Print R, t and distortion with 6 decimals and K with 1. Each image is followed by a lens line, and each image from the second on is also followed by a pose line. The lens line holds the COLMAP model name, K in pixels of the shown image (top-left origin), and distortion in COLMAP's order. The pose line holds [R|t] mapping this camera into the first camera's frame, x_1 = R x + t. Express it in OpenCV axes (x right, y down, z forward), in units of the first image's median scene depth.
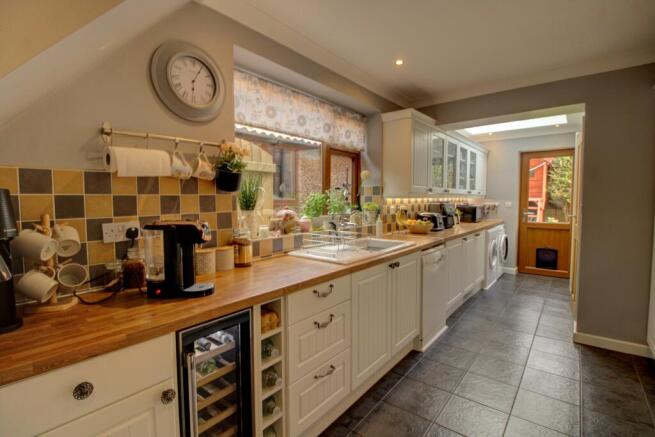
lens RADIAL K [[308.5, 0, 329.3], [0, 308.5, 215.8], [0, 0, 1]] dist [0.012525, -0.019222]
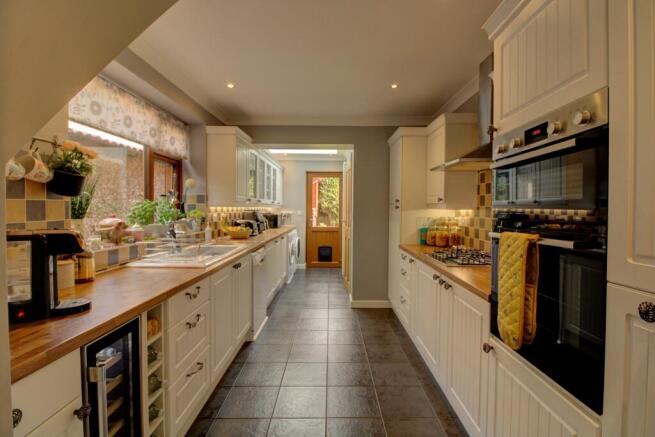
lens RADIAL K [[308.5, 0, 329.3], [0, 308.5, 215.8], [0, 0, 1]] dist [0.012525, -0.019222]
pose [[0.783273, -0.005440, 0.621654, -0.151997], [0.022821, 0.999539, -0.020008, 0.004428], [-0.621259, 0.029858, 0.783036, -0.068113]]
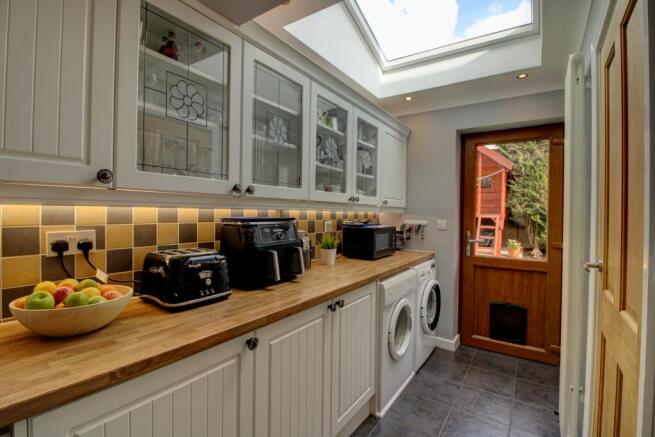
lens RADIAL K [[308.5, 0, 329.3], [0, 308.5, 215.8], [0, 0, 1]] dist [0.012525, -0.019222]
pose [[0.995820, 0.013013, 0.090410, 0.528591], [-0.008765, 0.998846, -0.047224, -0.038203], [-0.090920, 0.046235, 0.994784, 0.744461]]
